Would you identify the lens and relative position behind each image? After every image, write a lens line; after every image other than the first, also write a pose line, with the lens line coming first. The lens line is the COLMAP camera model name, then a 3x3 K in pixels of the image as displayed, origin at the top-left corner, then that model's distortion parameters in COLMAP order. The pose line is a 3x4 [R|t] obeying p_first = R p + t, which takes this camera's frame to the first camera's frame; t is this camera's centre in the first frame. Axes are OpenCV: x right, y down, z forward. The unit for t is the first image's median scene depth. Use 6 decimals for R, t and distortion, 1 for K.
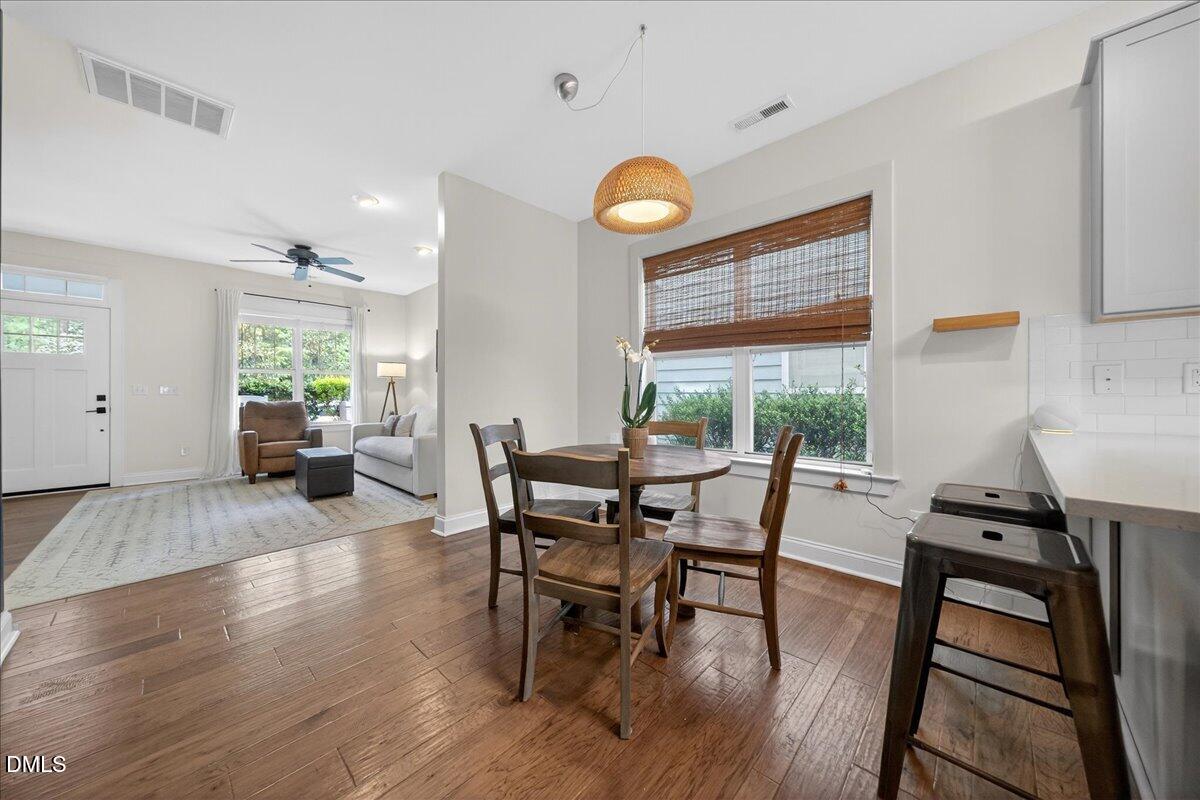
lens RADIAL K [[414.8, 0, 595.5], [0, 414.8, 396.6], [0, 0, 1]] dist [-0.025629, -0.000036]
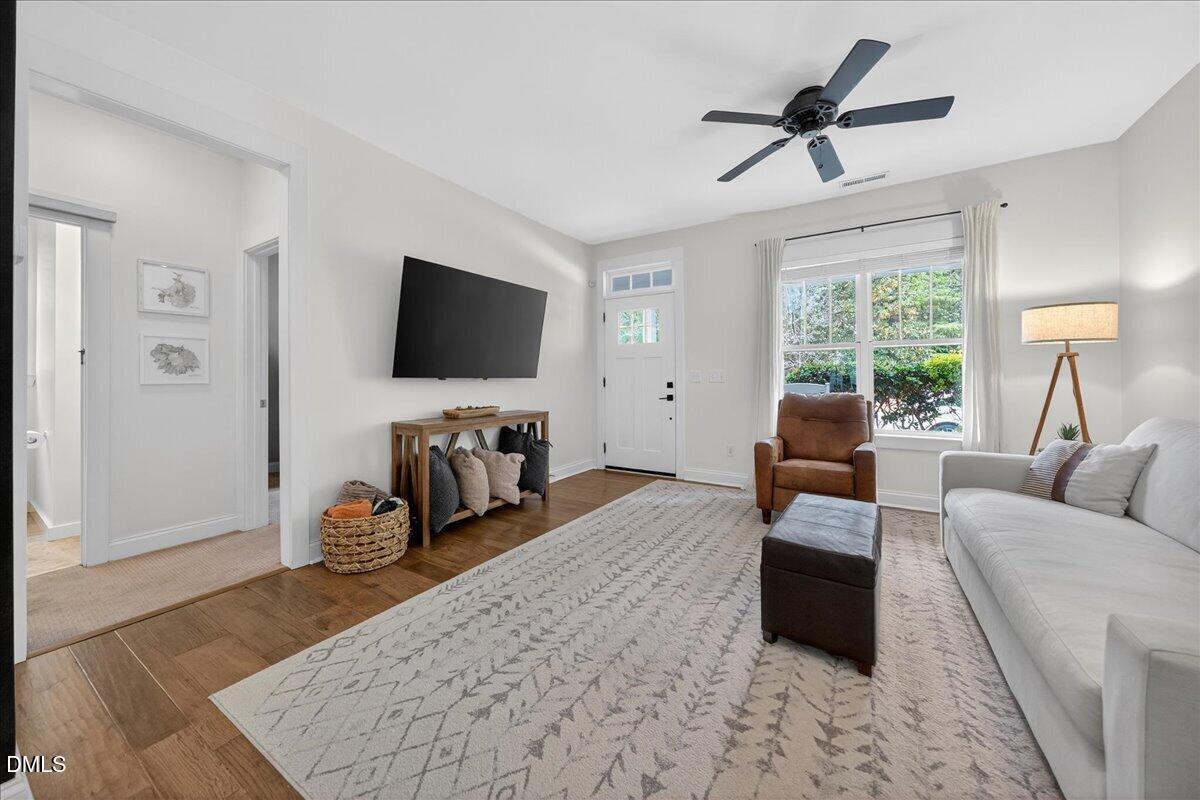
lens RADIAL K [[407.1, 0, 630.2], [0, 407.1, 376.8], [0, 0, 1]] dist [0.001355, 0.000076]
pose [[0.232978, -0.002320, -0.972479, -0.265762], [-0.001863, 0.999994, -0.002832, -0.013739], [0.972480, 0.002472, 0.232972, 0.636839]]
